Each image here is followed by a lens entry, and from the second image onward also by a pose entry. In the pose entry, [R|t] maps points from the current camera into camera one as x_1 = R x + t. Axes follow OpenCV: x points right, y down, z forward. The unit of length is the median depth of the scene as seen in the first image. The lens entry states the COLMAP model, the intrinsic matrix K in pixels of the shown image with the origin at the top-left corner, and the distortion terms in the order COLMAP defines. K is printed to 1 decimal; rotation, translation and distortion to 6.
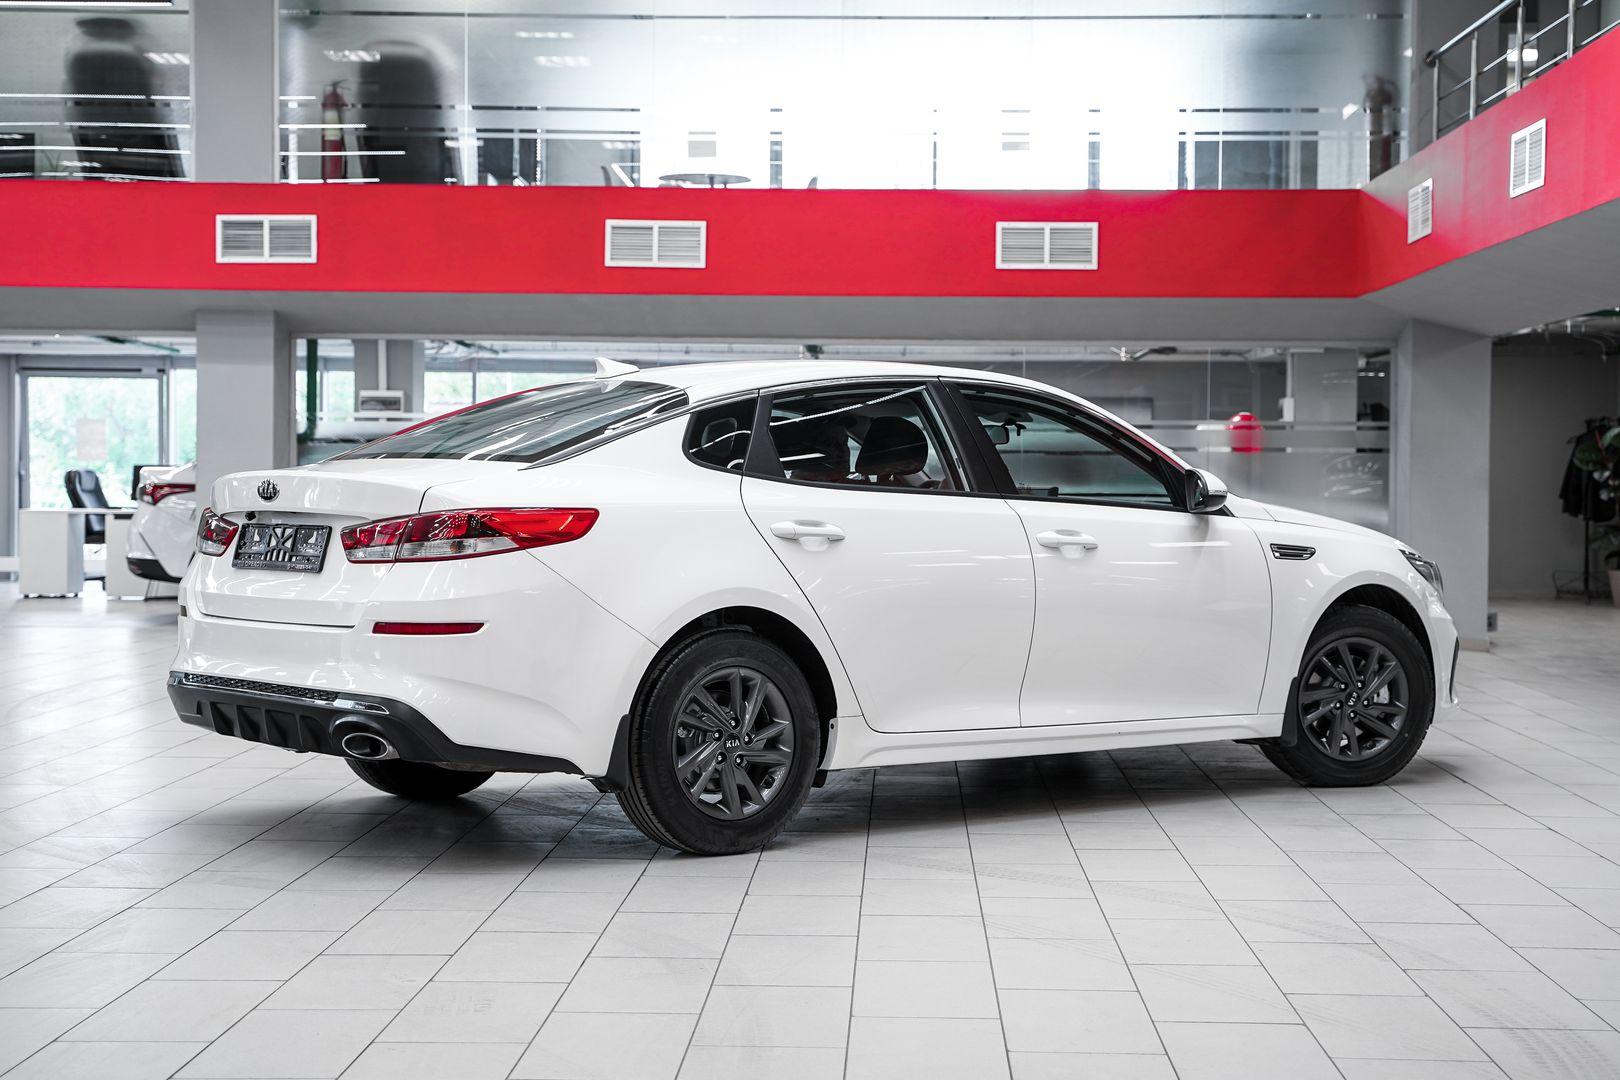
lens RADIAL K [[2455.4, 0, 802.2], [0, 2455.4, 528.8], [0, 0, 1]] dist [0.081609, 0.000000]
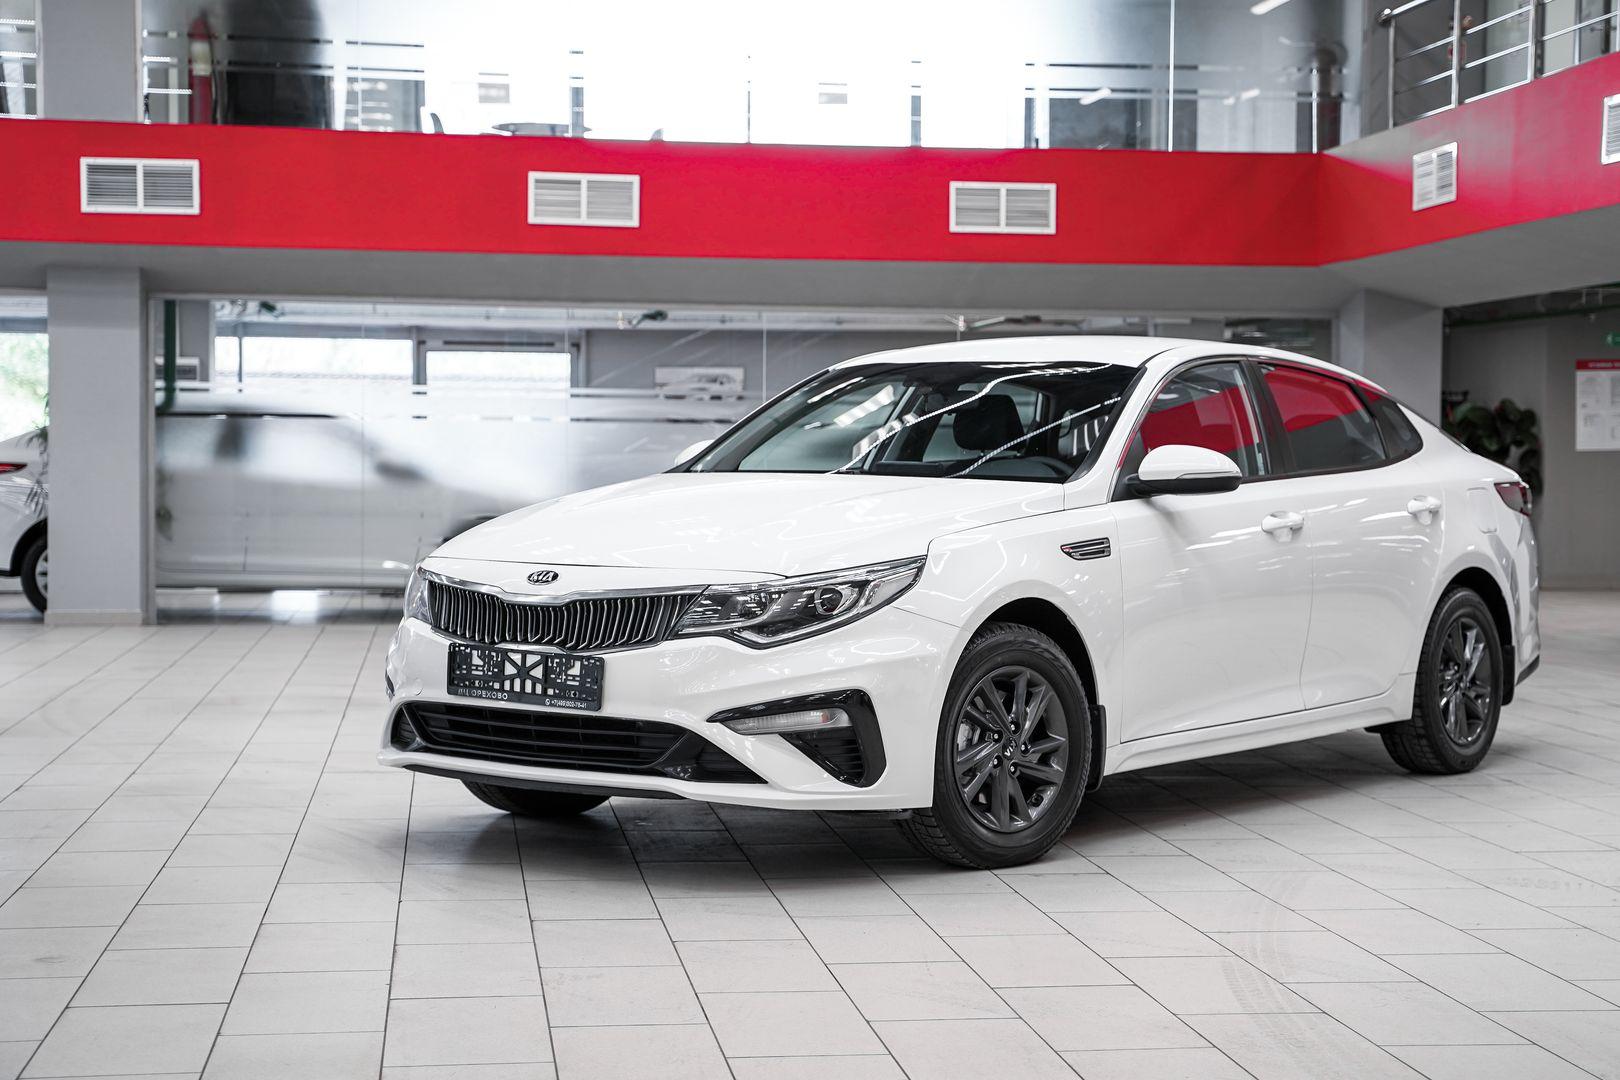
lens RADIAL K [[2644.0, 0, 820.4], [0, 2644.0, 548.4], [0, 0, 1]] dist [0.120640, 0.000000]
pose [[0.985679, -0.007431, 0.168468, -0.130687], [0.004827, 0.999863, 0.015861, -0.001612], [-0.168563, -0.014821, 0.985579, 0.013294]]
